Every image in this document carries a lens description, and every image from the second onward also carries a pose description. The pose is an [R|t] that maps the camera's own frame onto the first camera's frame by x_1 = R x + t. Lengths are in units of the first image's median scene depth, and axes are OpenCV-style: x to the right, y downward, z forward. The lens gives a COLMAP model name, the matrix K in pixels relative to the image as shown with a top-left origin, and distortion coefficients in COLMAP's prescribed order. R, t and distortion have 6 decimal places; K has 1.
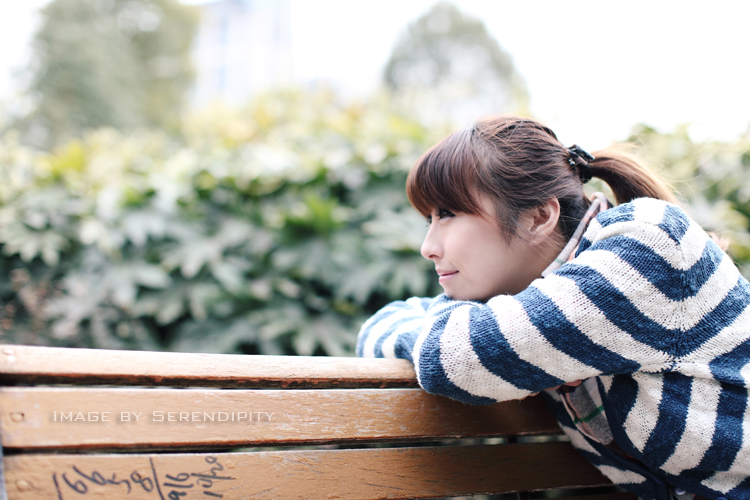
lens RADIAL K [[1699.1, 0, 373.8], [0, 1699.1, 247.7], [0, 0, 1]] dist [-0.052631, 0.000000]
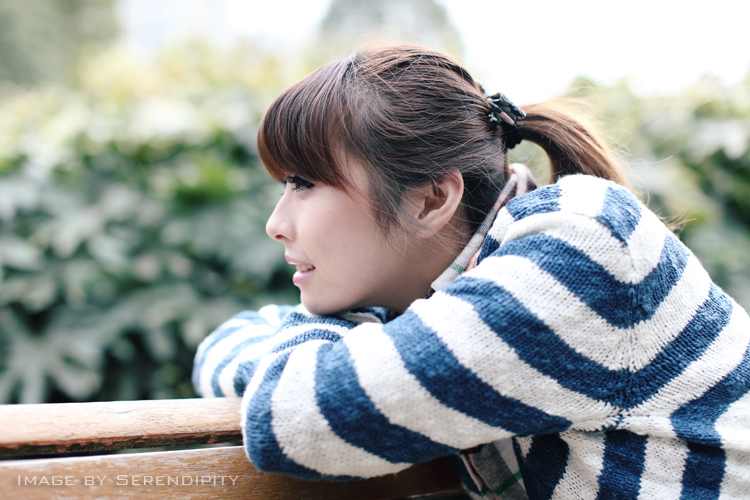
lens RADIAL K [[1699.1, 0, 375.8], [0, 1699.1, 252.4], [0, 0, 1]] dist [-0.052631, 0.000000]
pose [[0.999245, -0.014516, 0.036040, 0.053037], [0.013444, 0.999465, 0.029816, -0.020273], [-0.036454, -0.029309, 0.998905, 0.312098]]
